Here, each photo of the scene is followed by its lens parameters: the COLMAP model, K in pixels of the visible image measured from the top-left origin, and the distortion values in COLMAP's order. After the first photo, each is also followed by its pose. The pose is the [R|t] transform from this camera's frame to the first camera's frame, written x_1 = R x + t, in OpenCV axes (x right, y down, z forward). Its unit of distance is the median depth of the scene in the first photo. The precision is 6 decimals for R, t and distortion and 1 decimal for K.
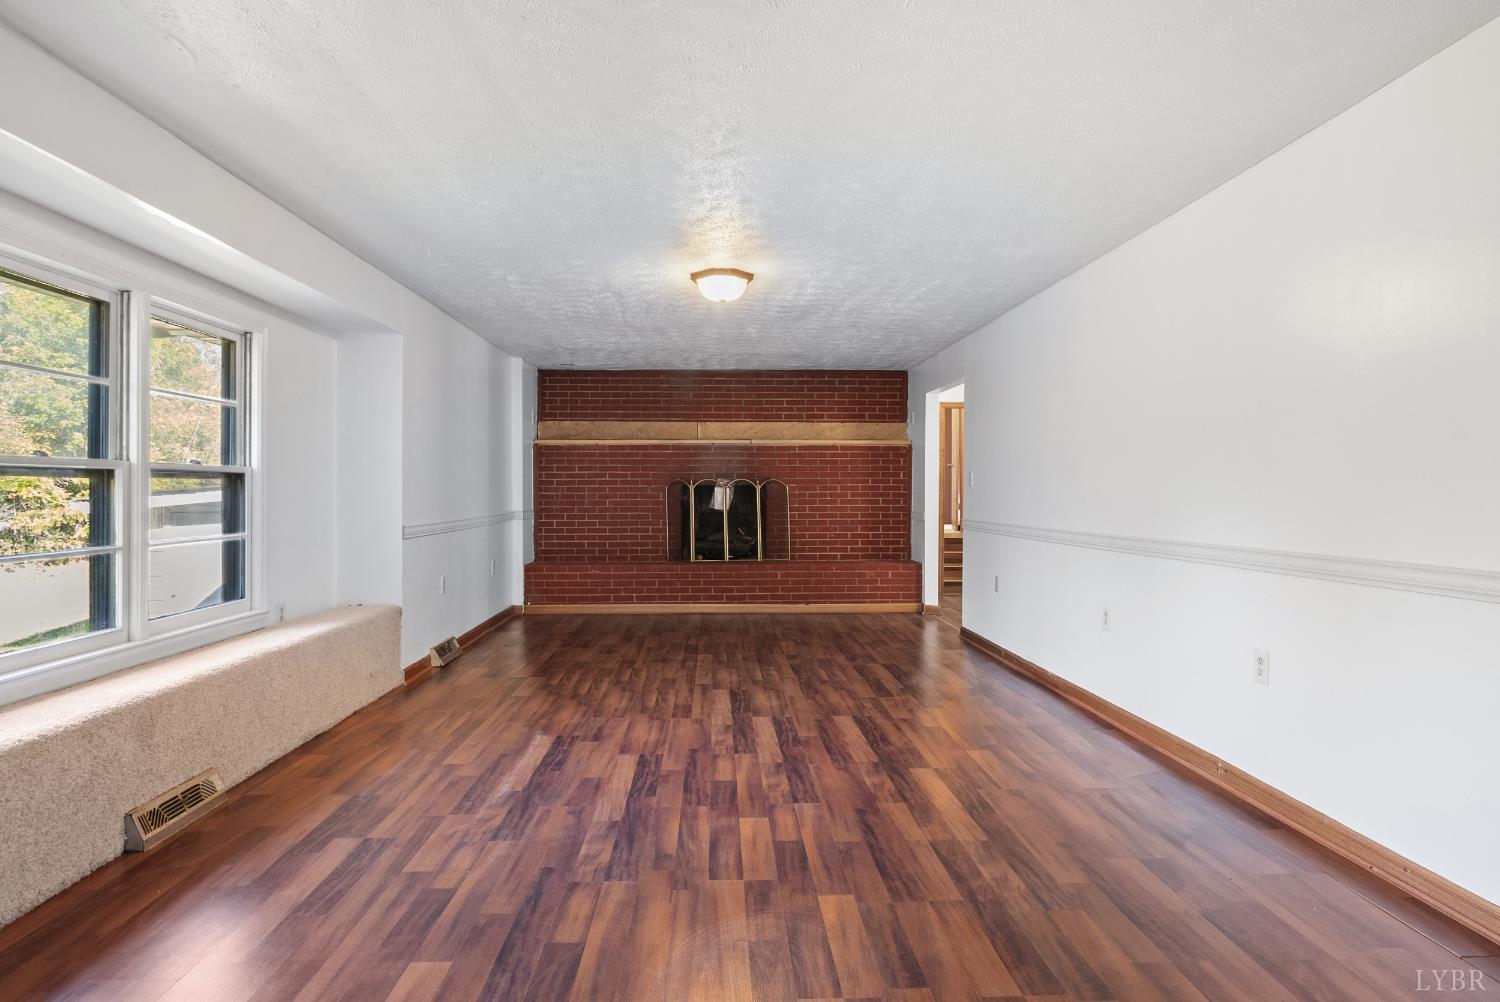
lens RADIAL K [[829.0, 0, 747.2], [0, 829.0, 495.3], [0, 0, 1]] dist [0.006254, -0.000737]
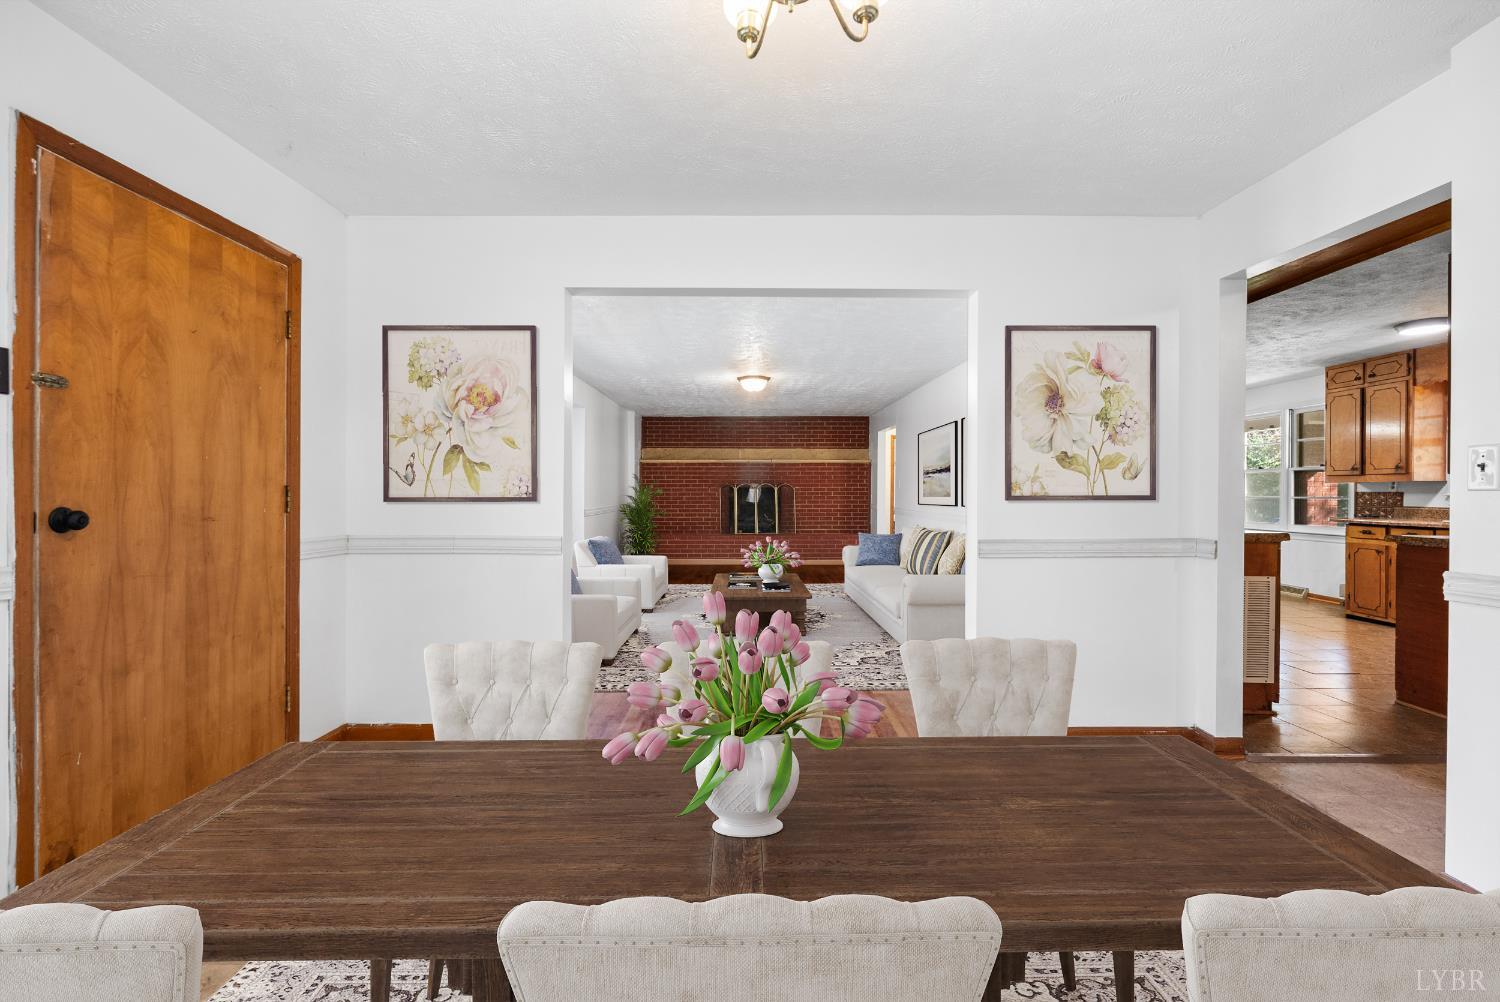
lens RADIAL K [[669.0, 0, 752.5], [0, 669.0, 499.3], [0, 0, 1]] dist [-0.002665, -0.000468]
pose [[0.999450, 0.002019, -0.033102, 0.010617], [-0.001714, 0.999956, 0.009245, -0.000901], [0.033119, -0.009184, 0.999409, -0.319465]]
